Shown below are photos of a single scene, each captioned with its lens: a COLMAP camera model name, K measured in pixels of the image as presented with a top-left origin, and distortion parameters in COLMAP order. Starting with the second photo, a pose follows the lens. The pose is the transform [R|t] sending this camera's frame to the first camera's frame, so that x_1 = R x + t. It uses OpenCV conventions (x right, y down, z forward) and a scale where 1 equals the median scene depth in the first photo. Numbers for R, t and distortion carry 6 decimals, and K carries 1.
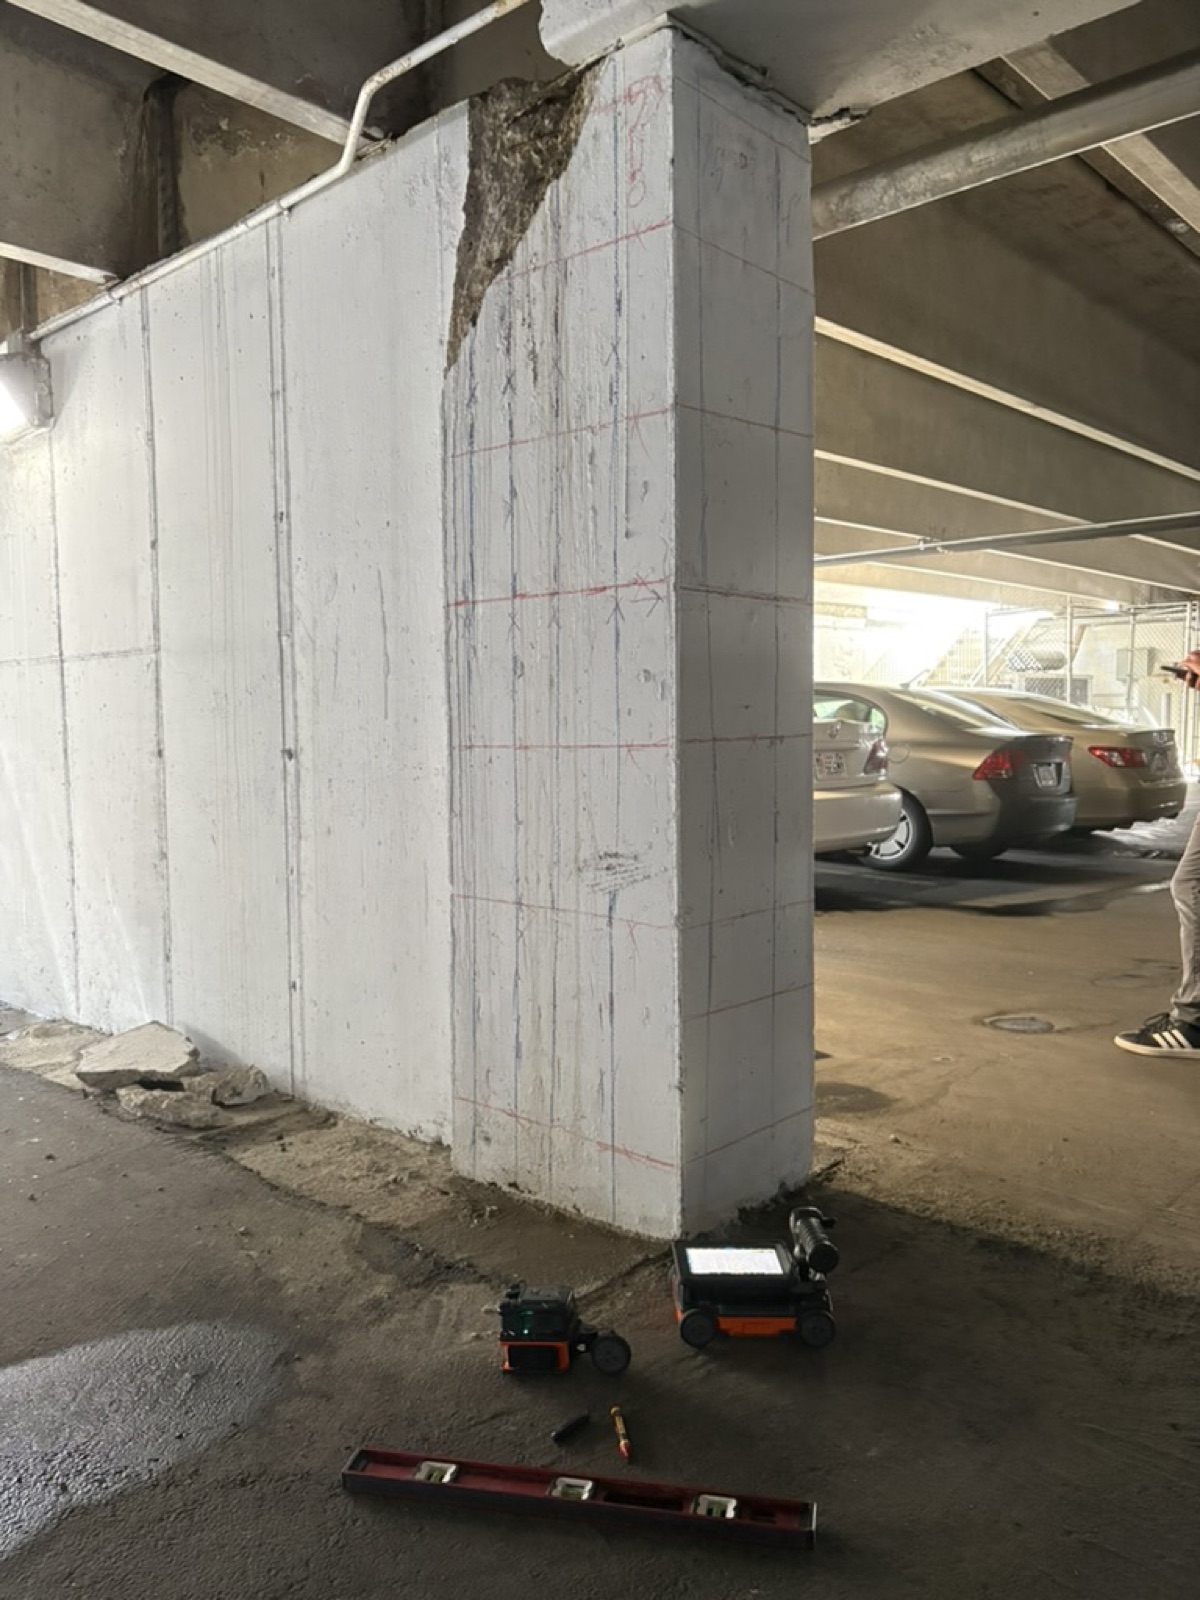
lens RADIAL K [[1199.9, 0, 600.0], [0, 1199.9, 800.0], [0, 0, 1]] dist [0.016008, -0.001433]
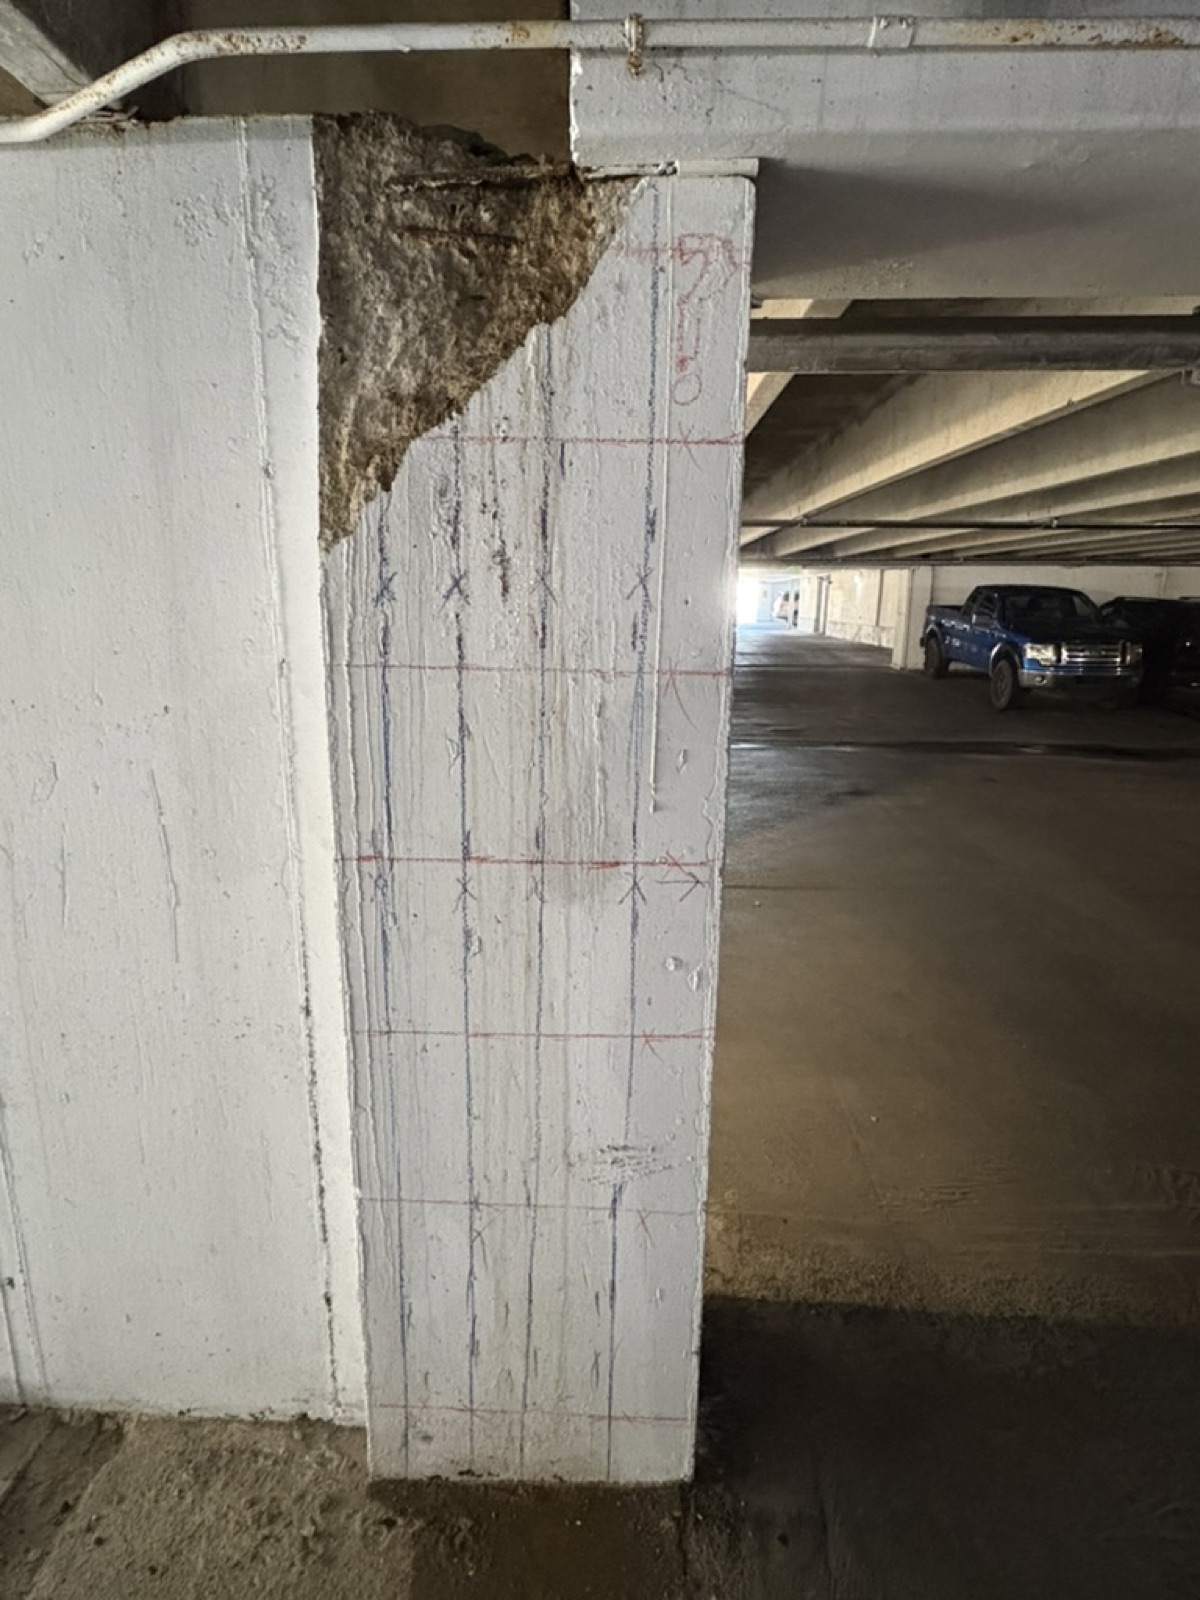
lens RADIAL K [[834.1, 0, 594.9], [0, 834.1, 775.5], [0, 0, 1]] dist [0.031700, -0.046833]
pose [[0.776615, -0.115311, 0.619332, -0.347027], [0.017364, 0.986650, 0.161926, -0.318511], [-0.629736, -0.115000, 0.768250, 0.547005]]
